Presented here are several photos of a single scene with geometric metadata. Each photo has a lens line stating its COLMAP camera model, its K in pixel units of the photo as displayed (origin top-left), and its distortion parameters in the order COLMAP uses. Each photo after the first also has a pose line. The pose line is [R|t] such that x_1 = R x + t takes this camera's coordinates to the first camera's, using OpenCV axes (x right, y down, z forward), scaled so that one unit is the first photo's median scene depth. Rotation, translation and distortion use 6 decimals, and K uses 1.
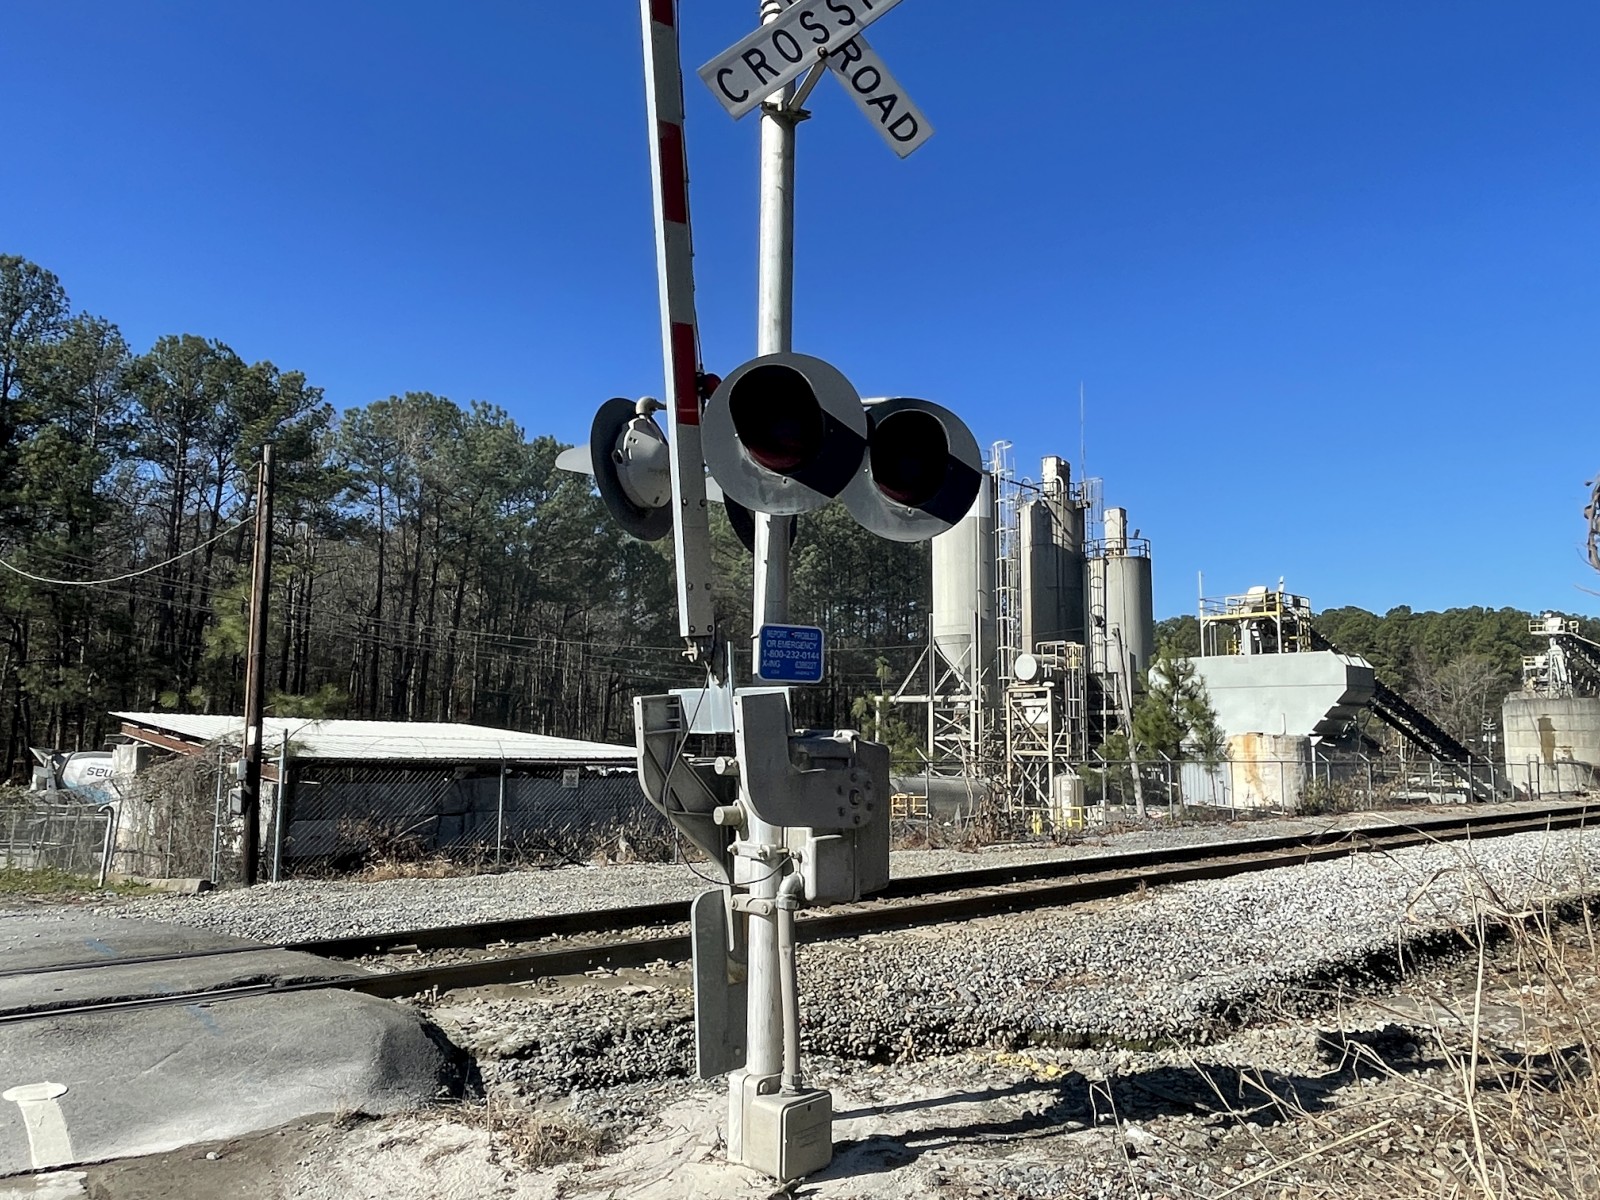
lens RADIAL K [[1138.6, 0, 815.0], [0, 1138.6, 598.3], [0, 0, 1]] dist [0.002676, -0.003207]
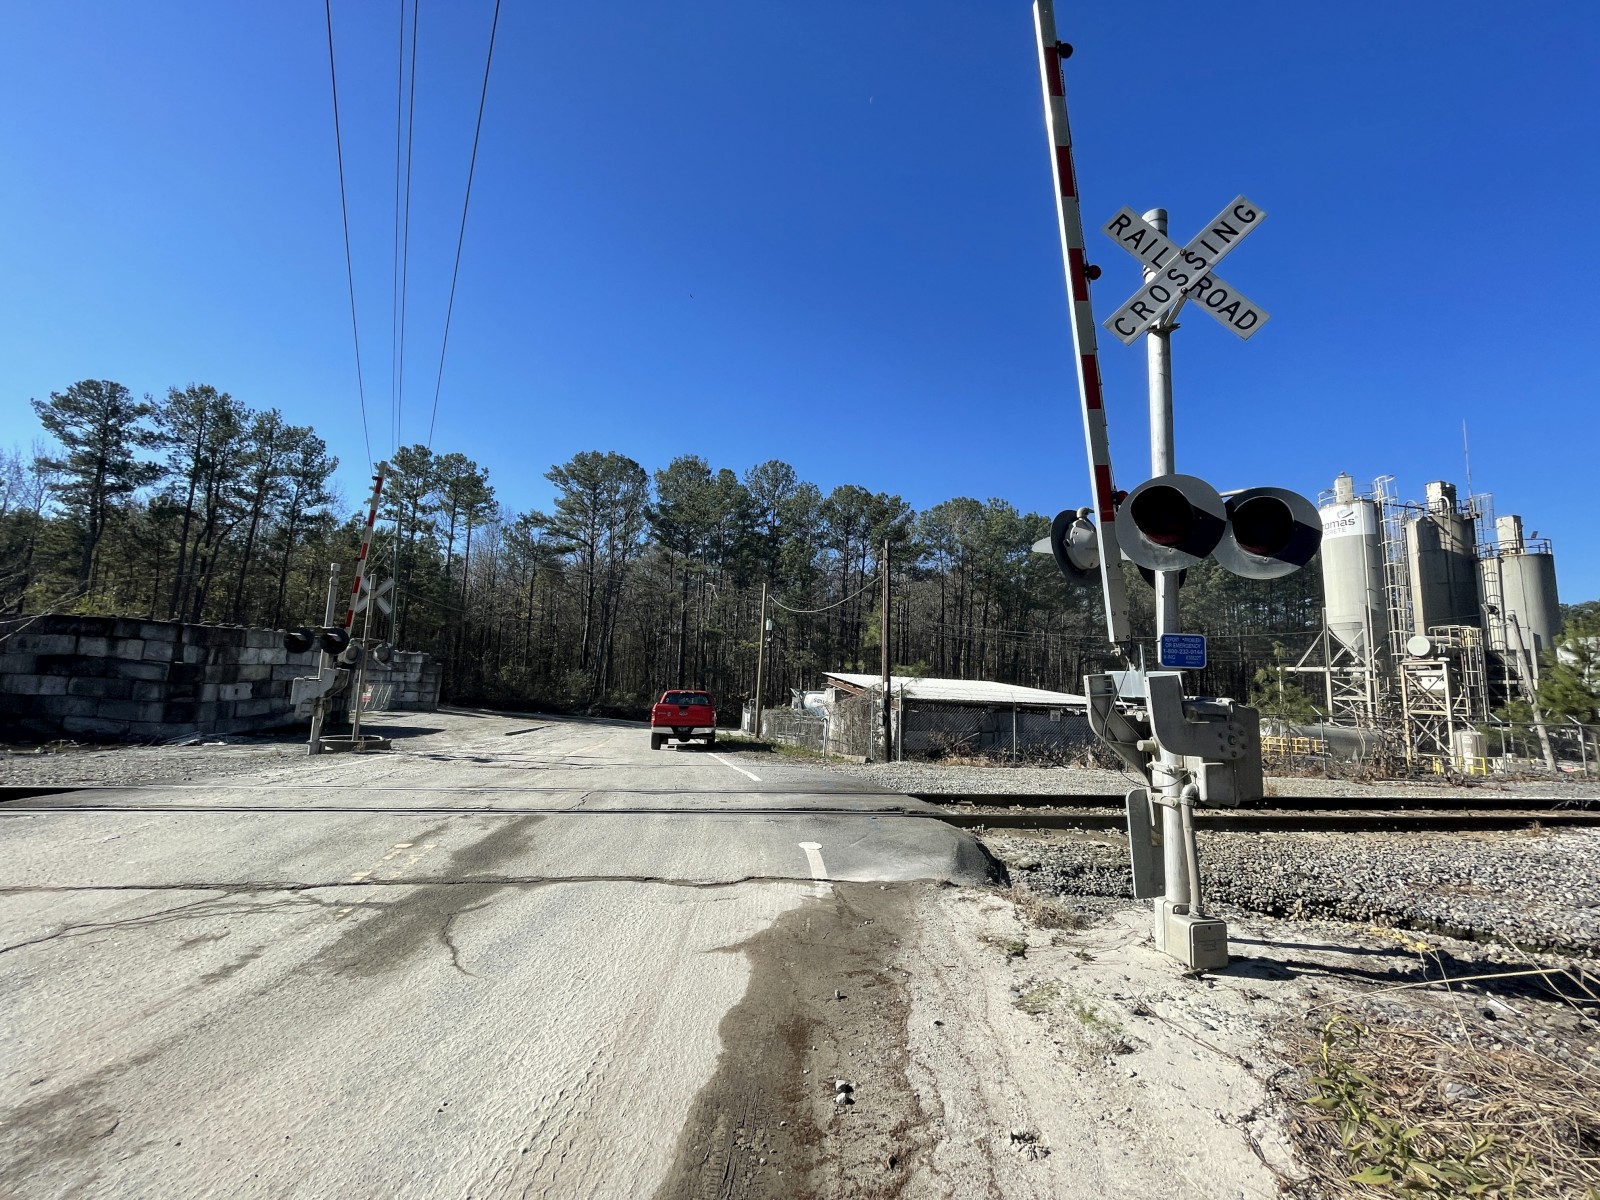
lens RADIAL K [[650.4, 0, 805.7], [0, 650.4, 596.7], [0, 0, 1]] dist [-0.000189, -0.000233]
pose [[0.839435, -0.049623, -0.541190, 0.022588], [0.039666, 0.998761, -0.030053, -0.015734], [0.542011, 0.003760, 0.840363, -0.065502]]
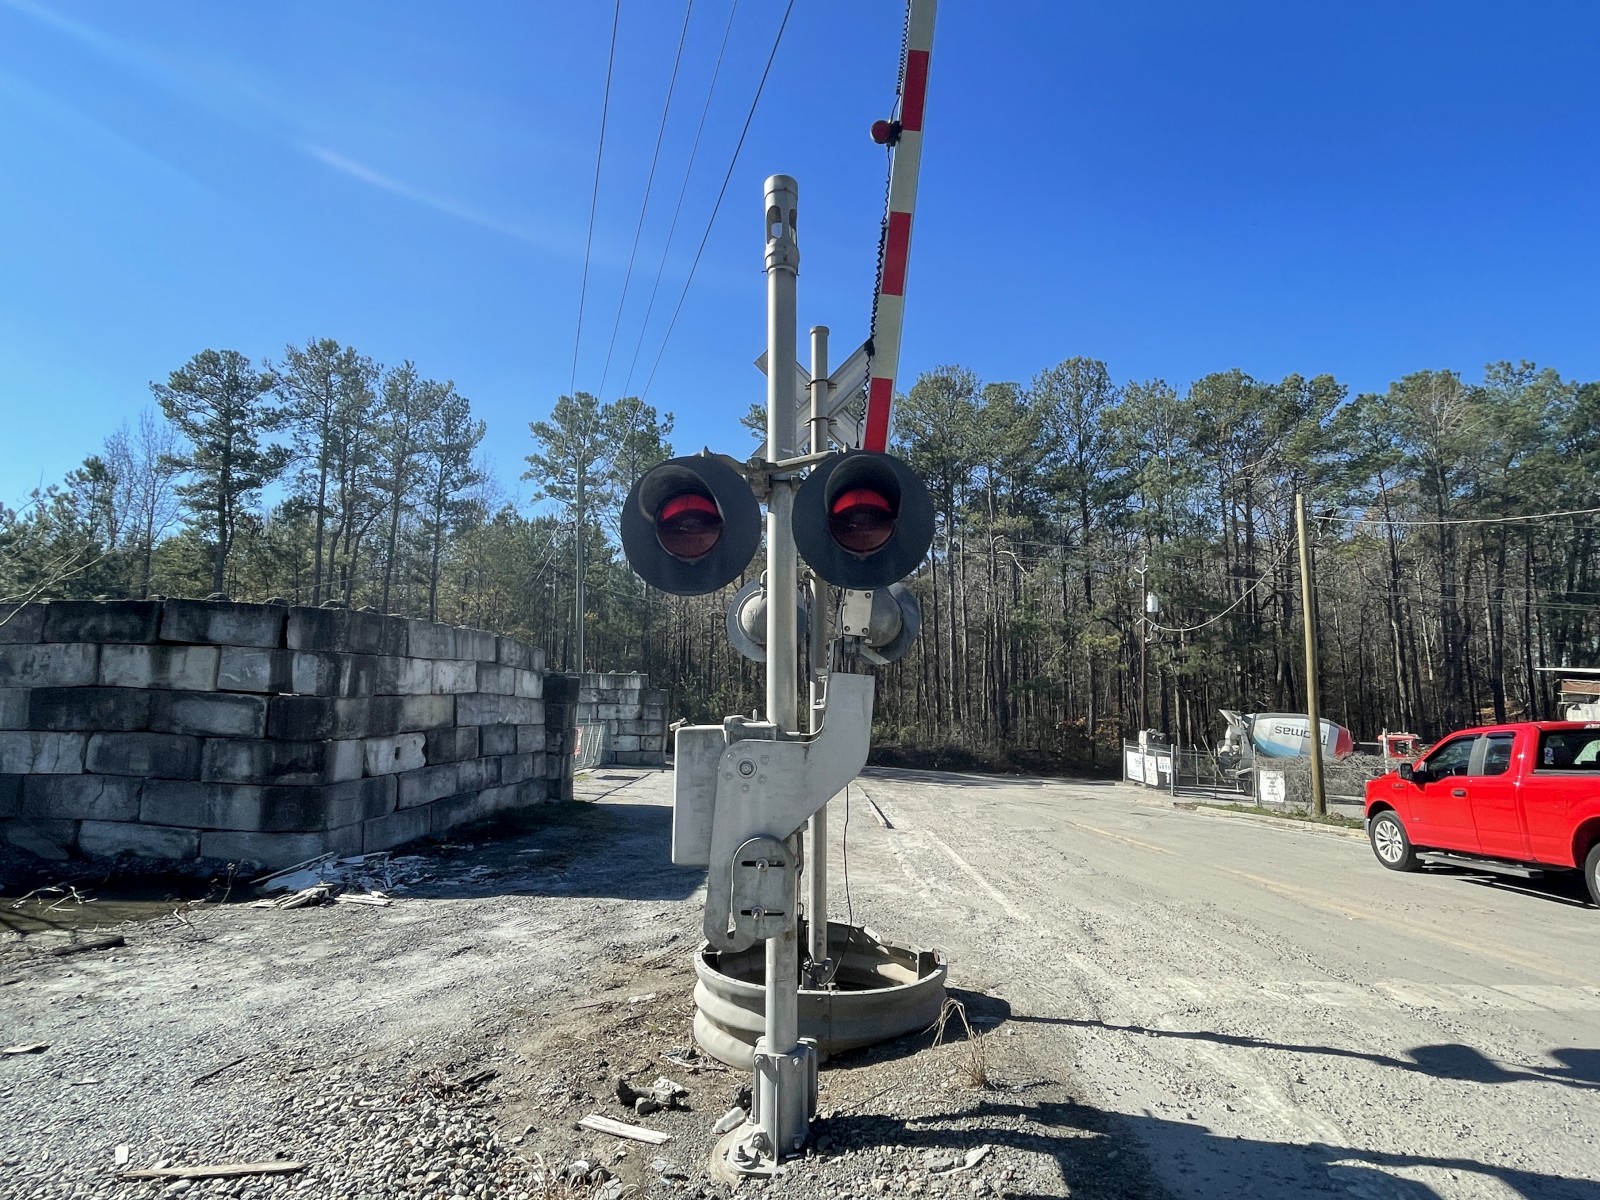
lens RADIAL K [[805.7, 0, 799.2], [0, 805.7, 604.7], [0, 0, 1]] dist [-0.000867, -0.000264]
pose [[0.682631, -0.097019, -0.724294, -2.059119], [0.097047, 0.994404, -0.041735, 0.070111], [0.724291, -0.041801, 0.688227, 0.509761]]
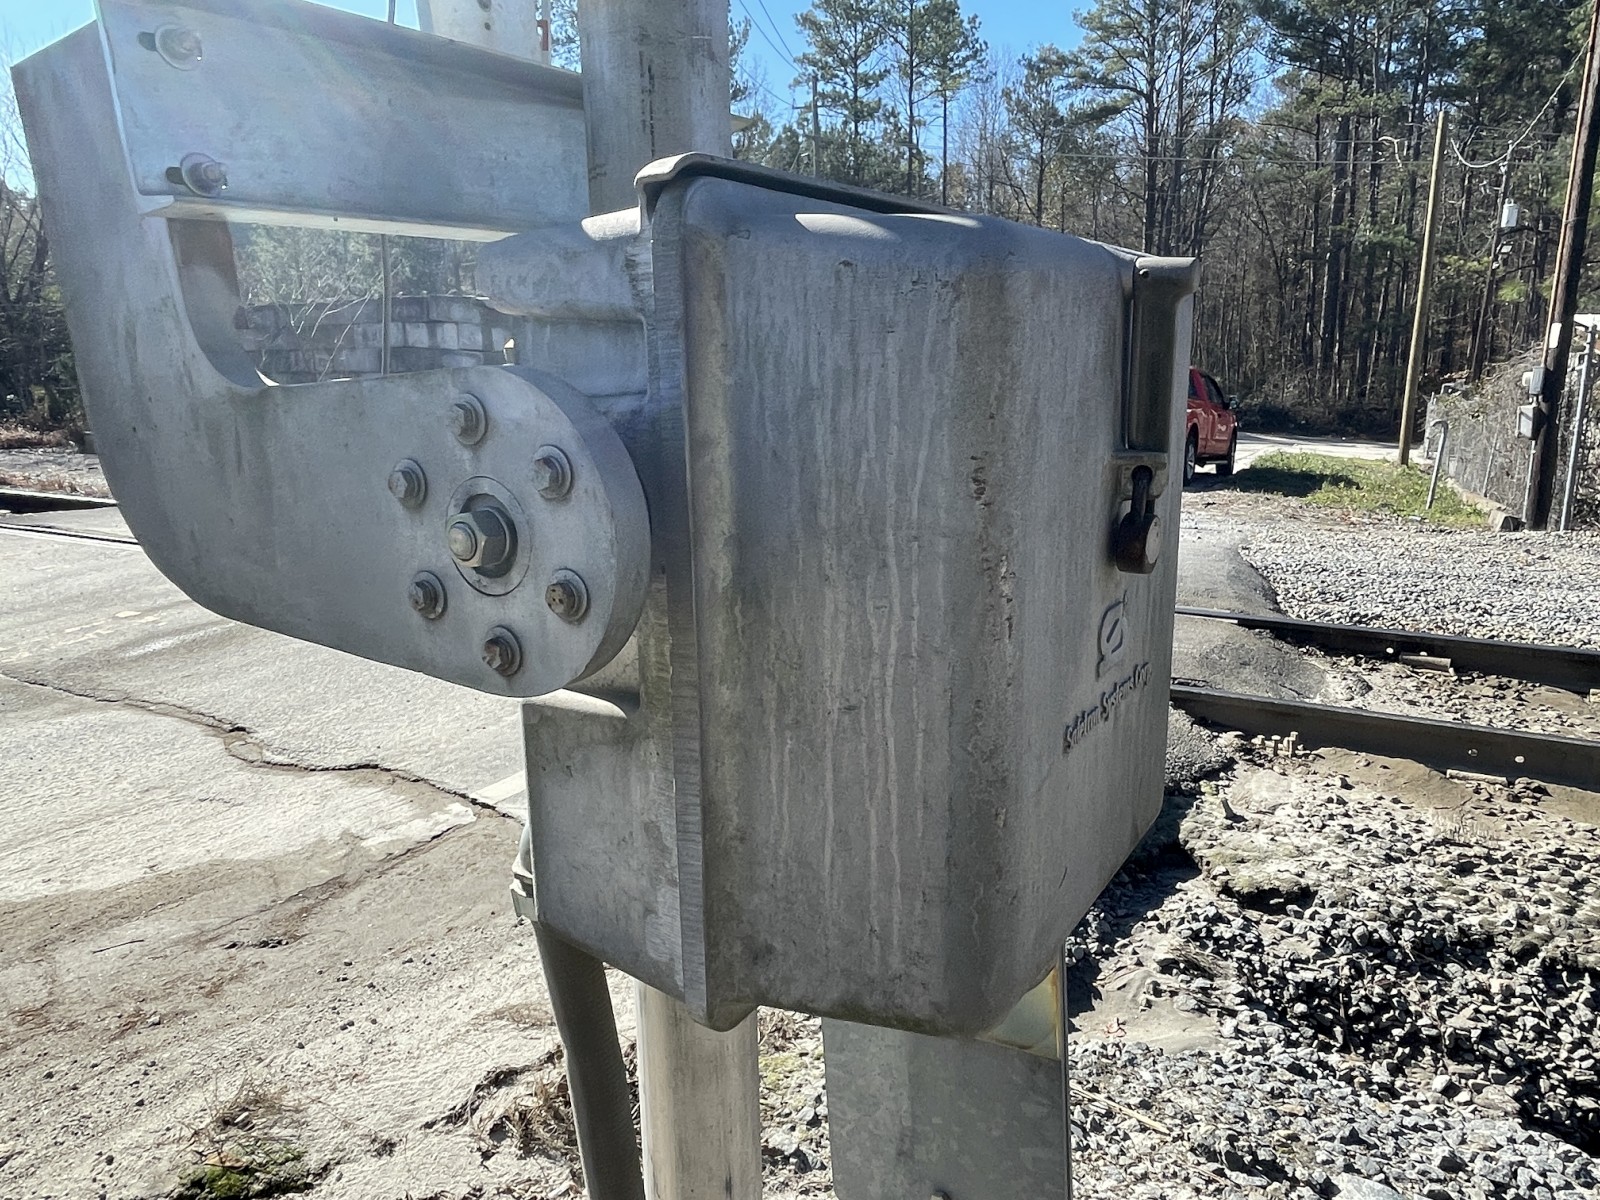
lens RADIAL K [[1116.8, 0, 795.9], [0, 1116.8, 600.7], [0, 0, 1]] dist [0.001980, -0.000158]
pose [[0.311506, 0.197175, -0.929562, 0.138762], [0.127171, 0.960785, 0.246414, 0.093594], [0.941696, -0.194972, 0.274215, 0.632127]]
